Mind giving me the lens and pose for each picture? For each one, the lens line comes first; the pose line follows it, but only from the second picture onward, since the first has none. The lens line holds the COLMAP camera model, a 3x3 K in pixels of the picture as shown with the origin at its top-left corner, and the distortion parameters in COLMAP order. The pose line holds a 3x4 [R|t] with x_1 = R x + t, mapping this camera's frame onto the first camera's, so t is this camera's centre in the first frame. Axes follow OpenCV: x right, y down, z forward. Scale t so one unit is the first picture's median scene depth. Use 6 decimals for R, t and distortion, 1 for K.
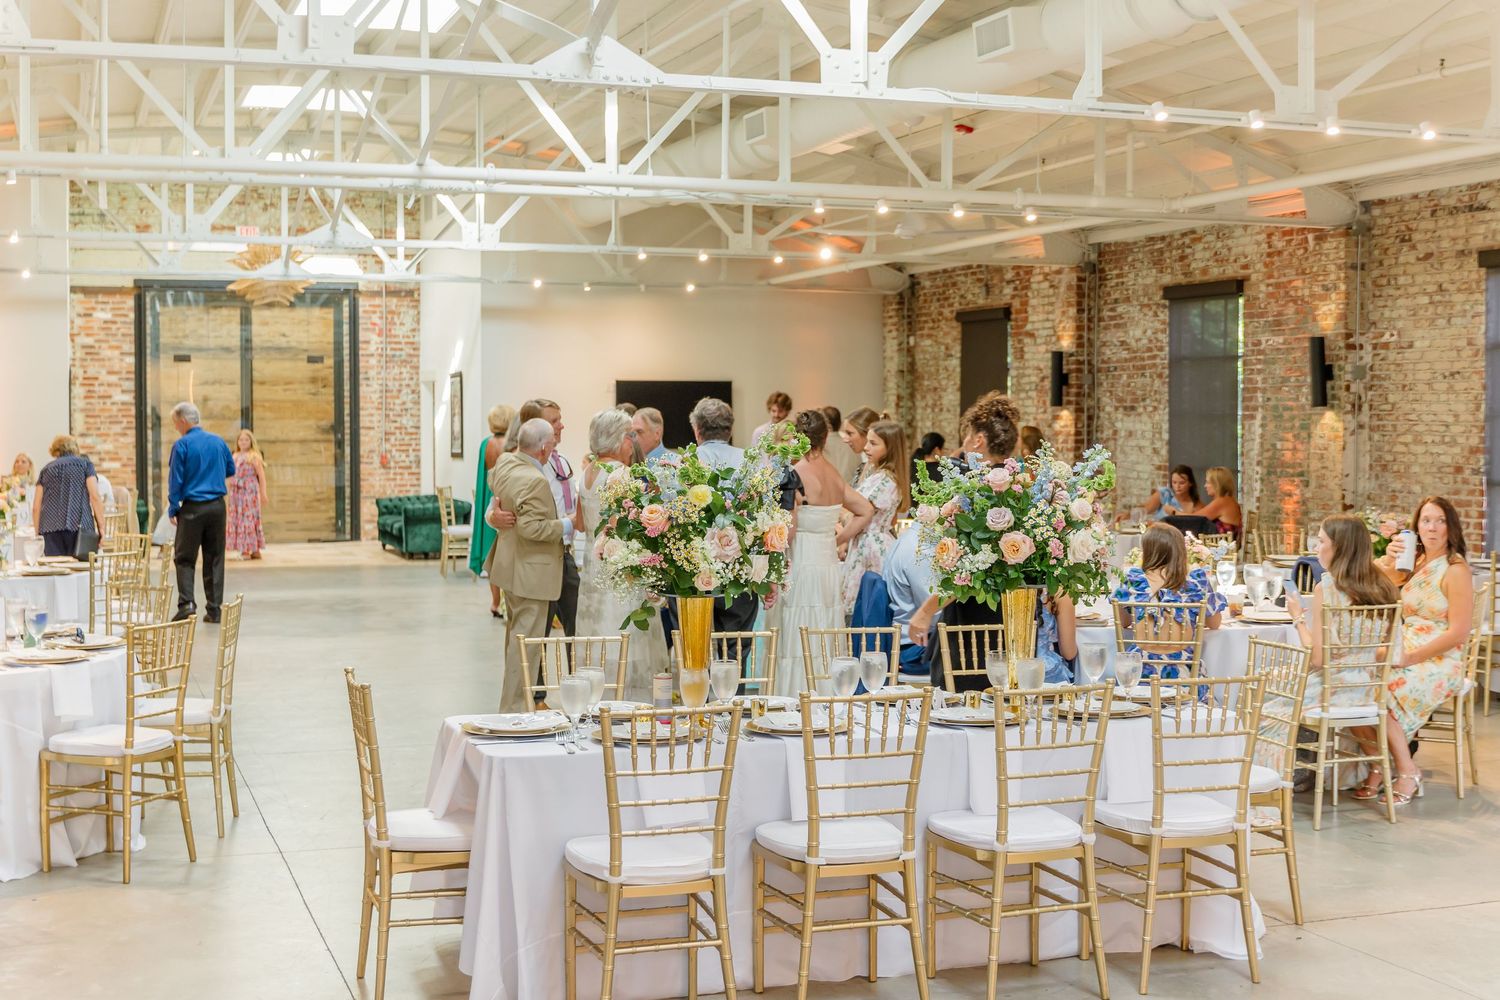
lens RADIAL K [[1938.3, 0, 749.6], [0, 1938.3, 499.0], [0, 0, 1]] dist [-0.013378, 0.000000]
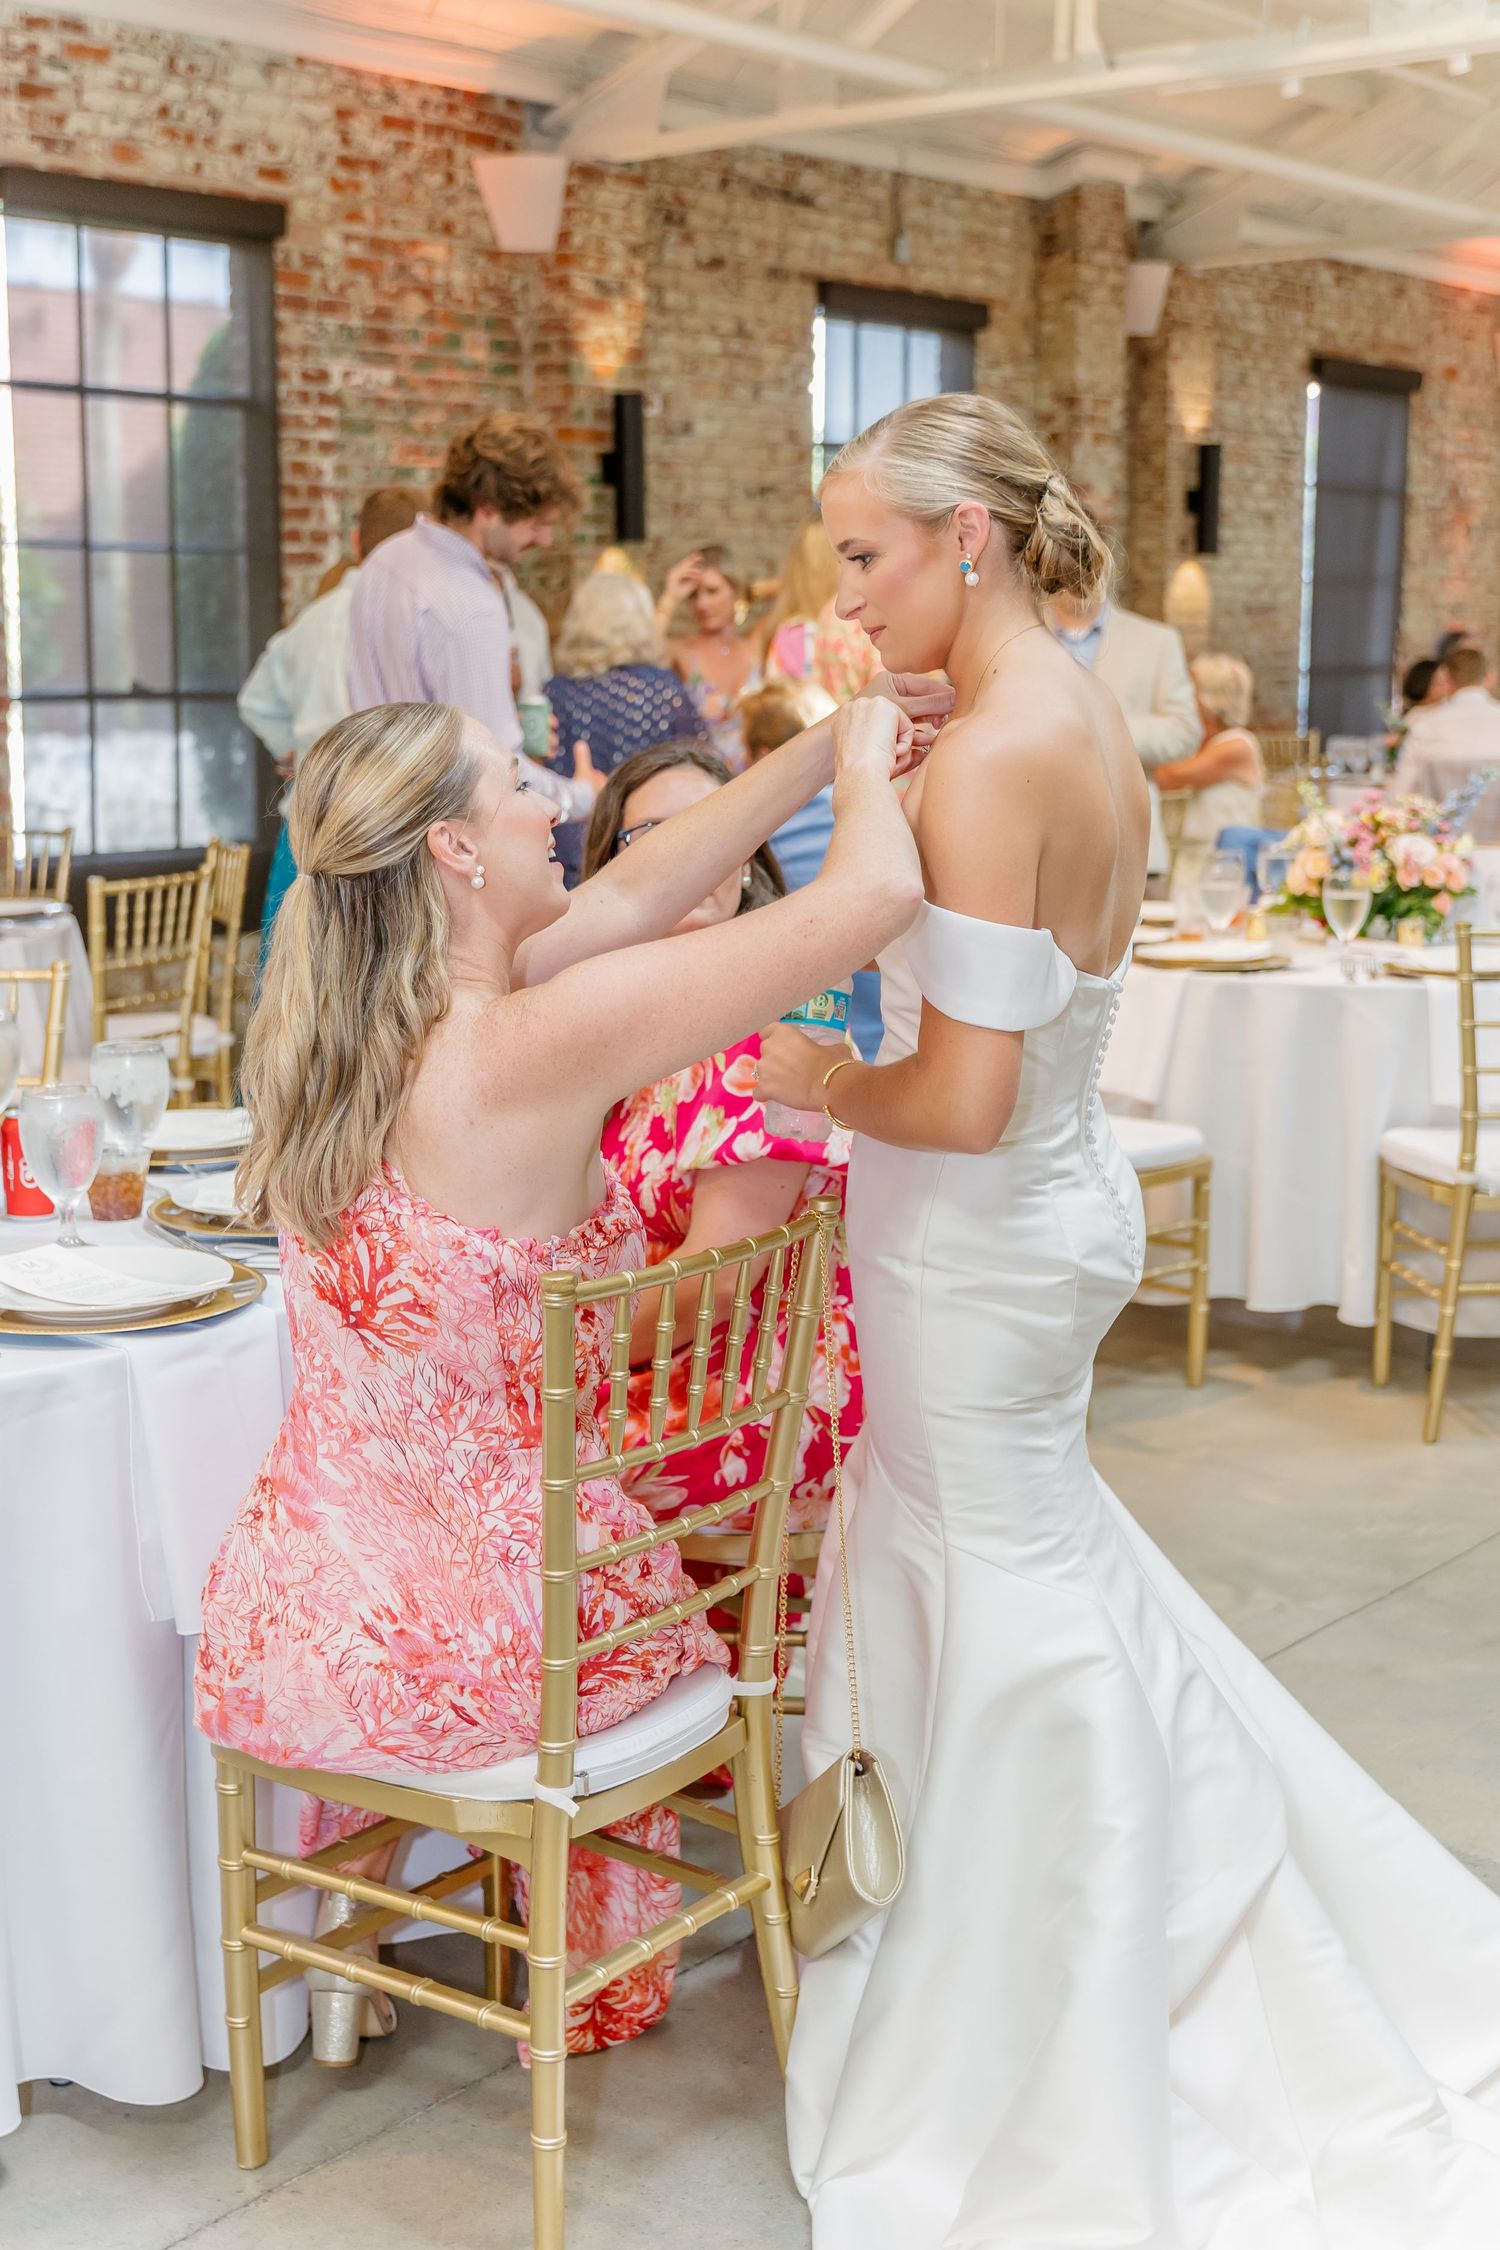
lens RADIAL K [[2832.7, 0, 750.1], [0, 2832.7, 1125.5], [0, 0, 1]] dist [-0.063148, 0.000000]
pose [[-0.490433, -0.160915, 0.856494, -0.326489], [0.030917, 0.978974, 0.201629, -0.043987], [-0.870930, 0.125366, -0.475147, 1.260900]]
